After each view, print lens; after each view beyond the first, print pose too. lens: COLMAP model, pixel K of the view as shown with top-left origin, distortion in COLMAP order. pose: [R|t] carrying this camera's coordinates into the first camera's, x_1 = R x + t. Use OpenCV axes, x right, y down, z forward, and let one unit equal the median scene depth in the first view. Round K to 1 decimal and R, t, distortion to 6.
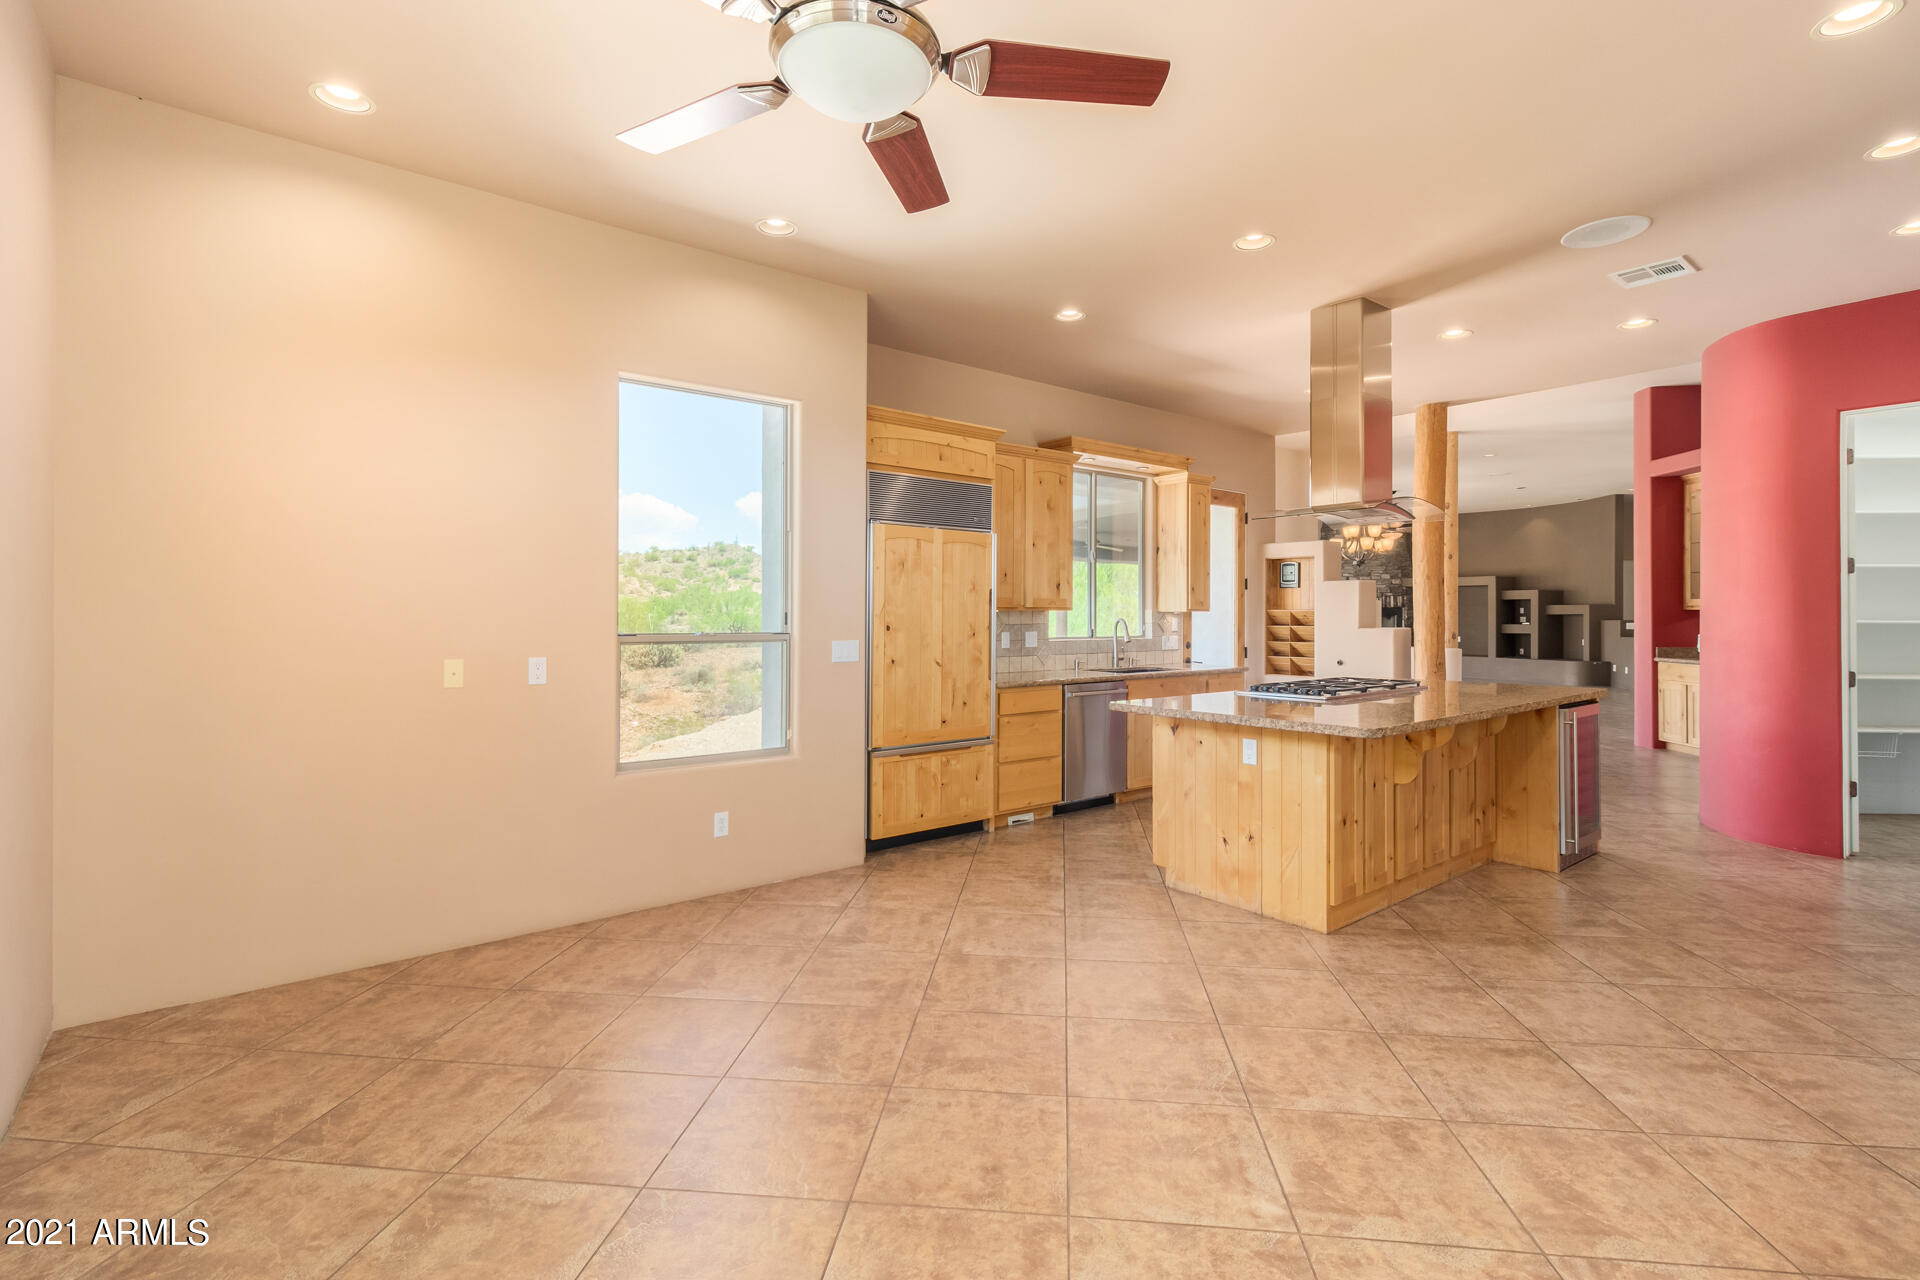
lens RADIAL K [[891.7, 0, 949.5], [0, 891.7, 615.2], [0, 0, 1]] dist [-0.000291, -0.000313]
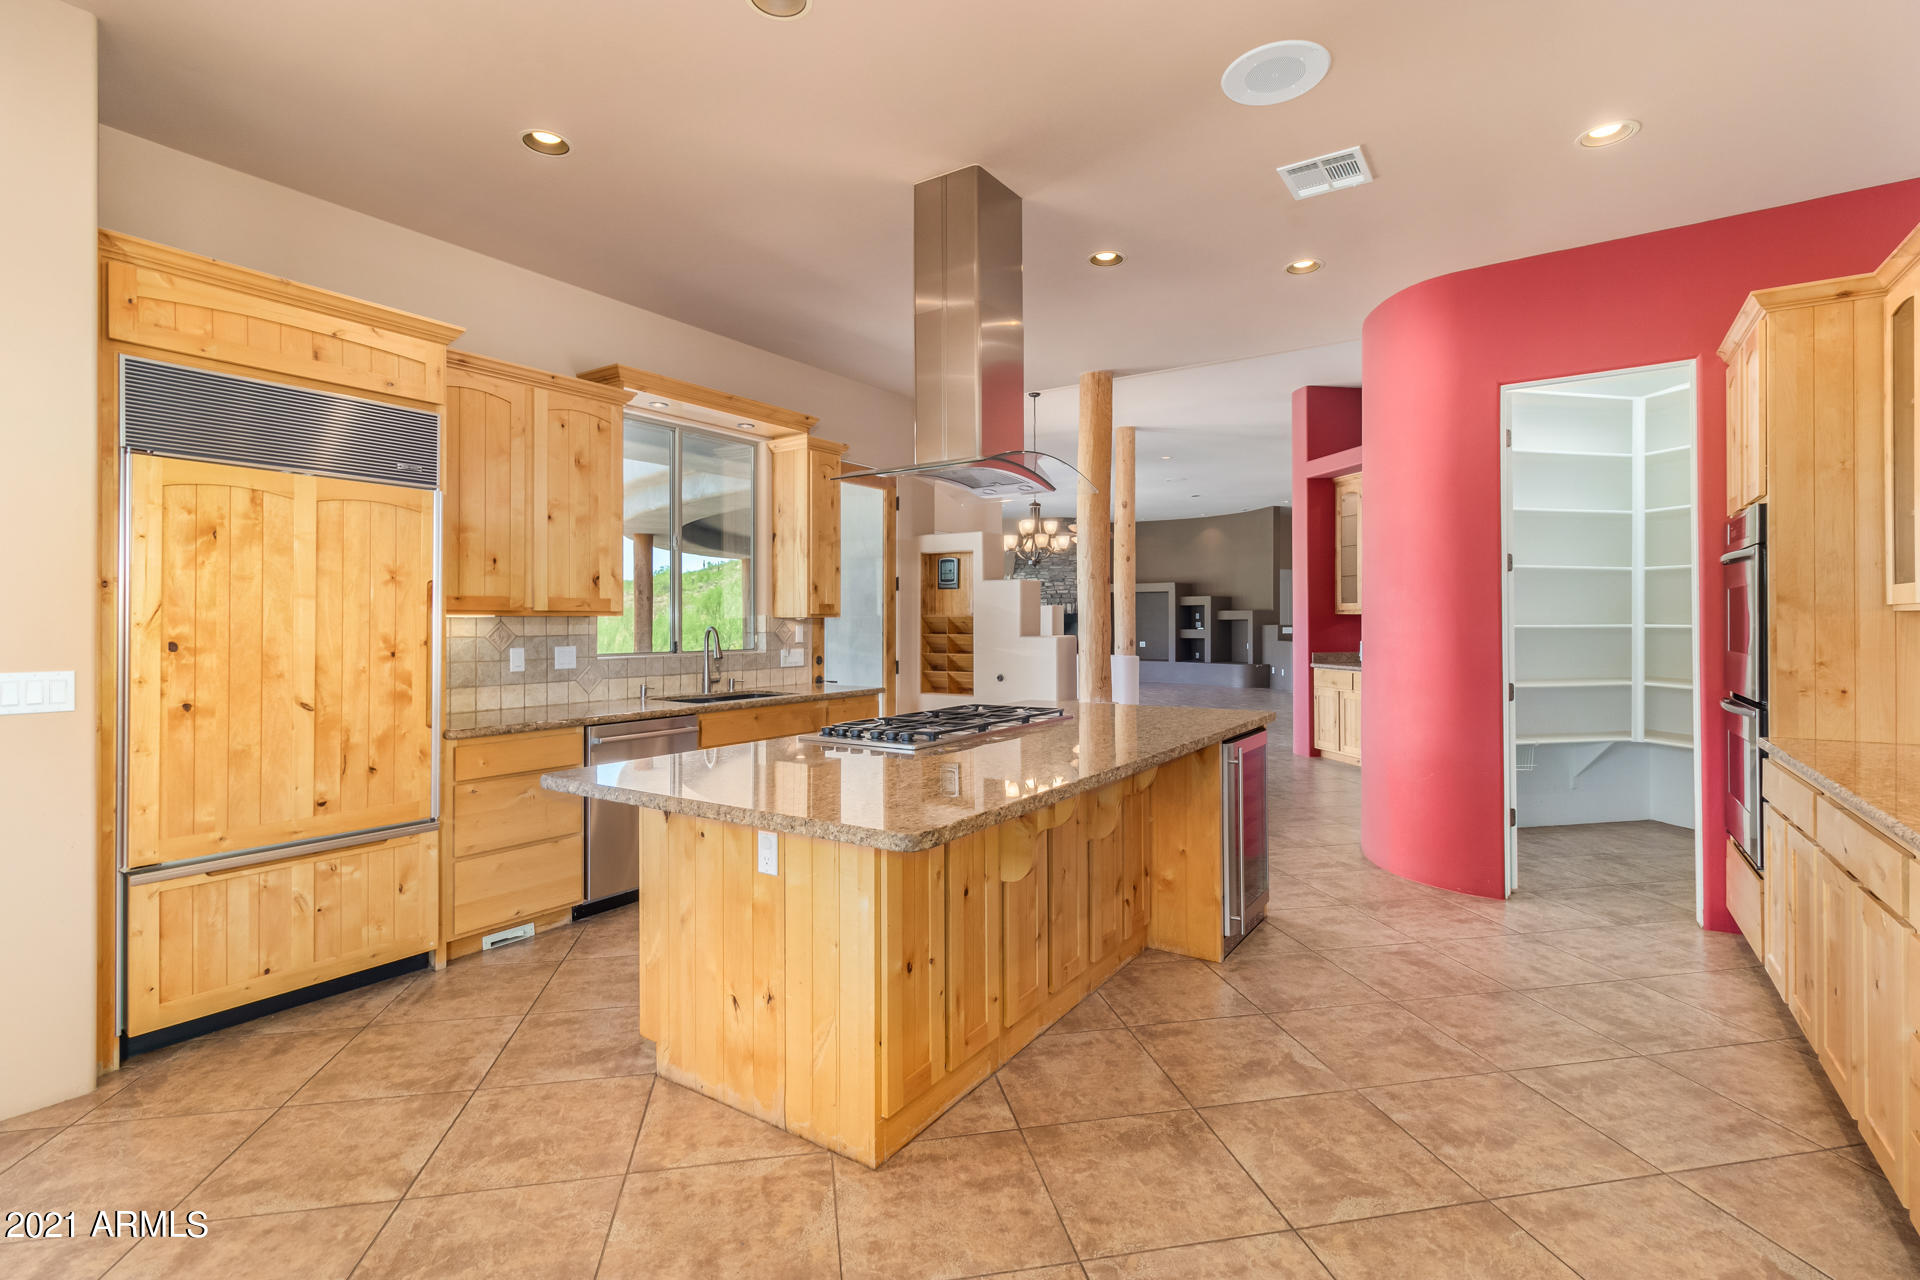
lens RADIAL K [[891.7, 0, 961.3], [0, 891.7, 627.5], [0, 0, 1]] dist [-0.000291, -0.000313]
pose [[0.953009, -0.005298, 0.302897, 0.207193], [0.003382, 0.999971, 0.006848, 0.000284], [-0.302925, -0.005502, 0.952999, 0.294497]]
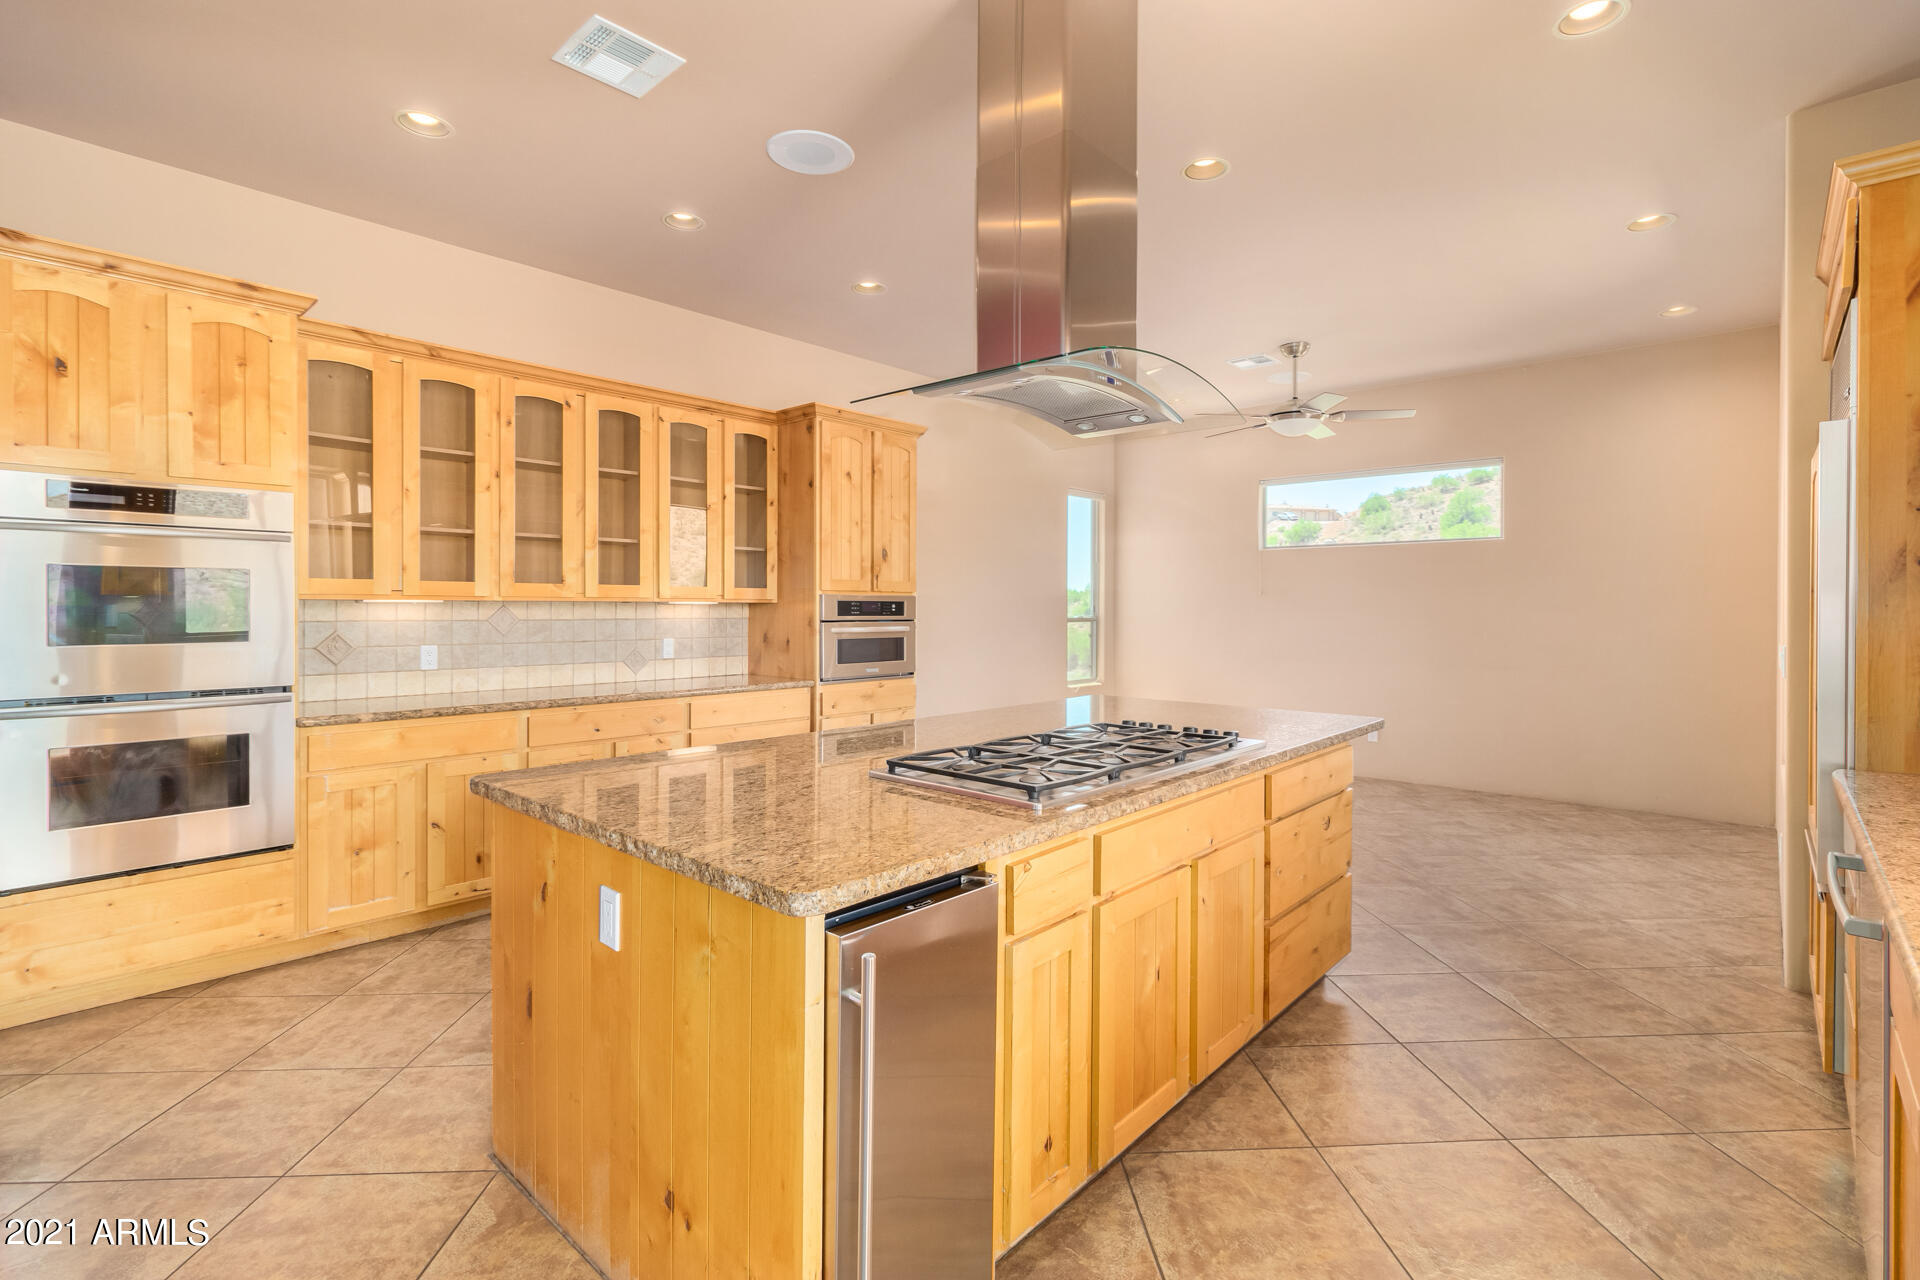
lens RADIAL K [[891.7, 0, 950.6], [0, 891.7, 609.2], [0, 0, 1]] dist [-0.000291, -0.000313]
pose [[-0.986737, -0.001663, -0.162319, 0.535366], [-0.001837, 0.999998, 0.000920, 0.001994], [0.162317, 0.001205, -0.986738, 1.345769]]
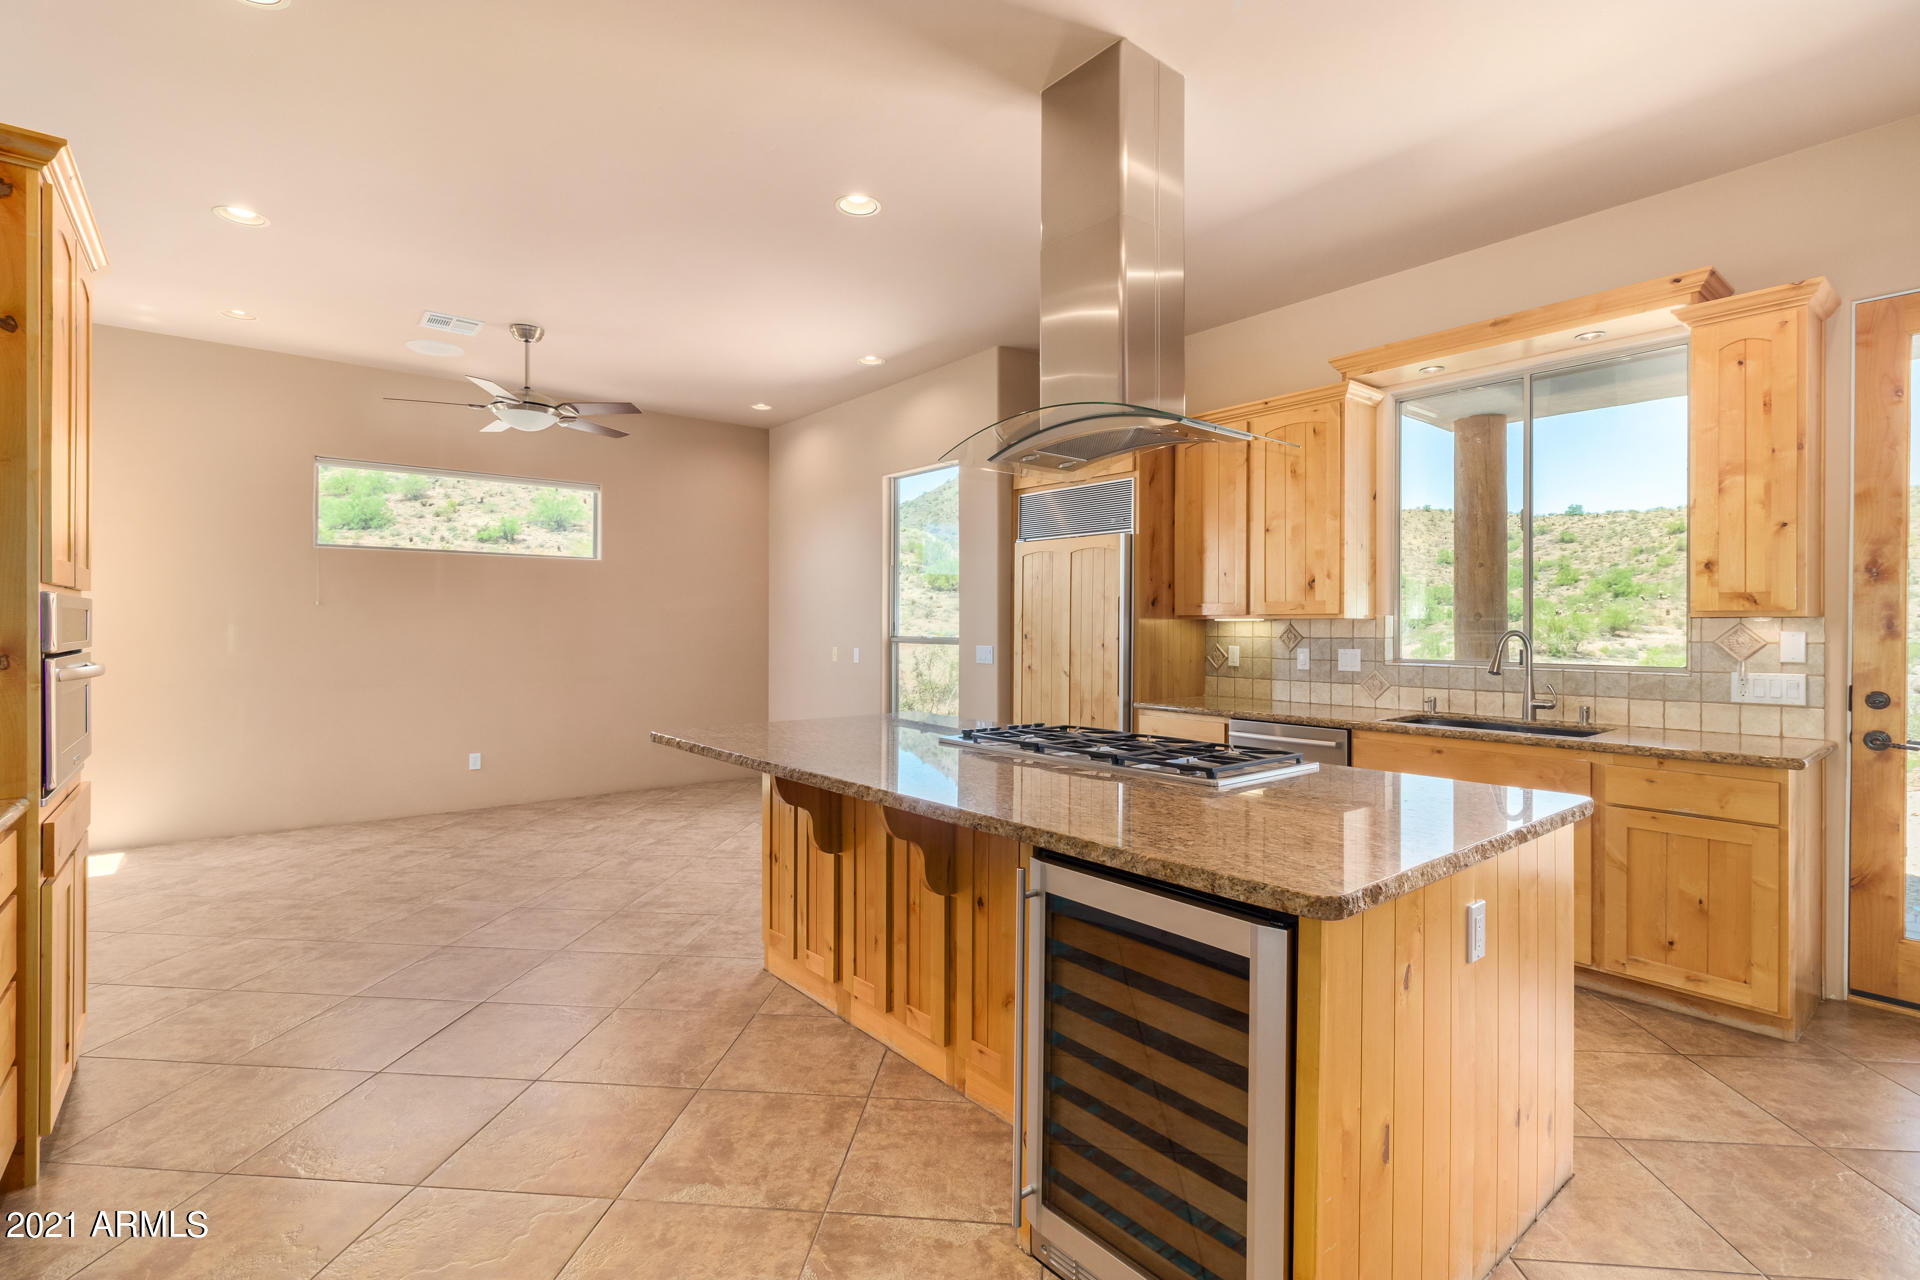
lens RADIAL K [[891.7, 0, 969.5], [0, 891.7, 628.2], [0, 0, 1]] dist [-0.000291, -0.000313]
pose [[0.019168, 0.002506, -0.999813, 0.925475], [-0.001581, 0.999996, 0.002476, 0.001309], [0.999815, 0.001533, 0.019171, 0.818178]]
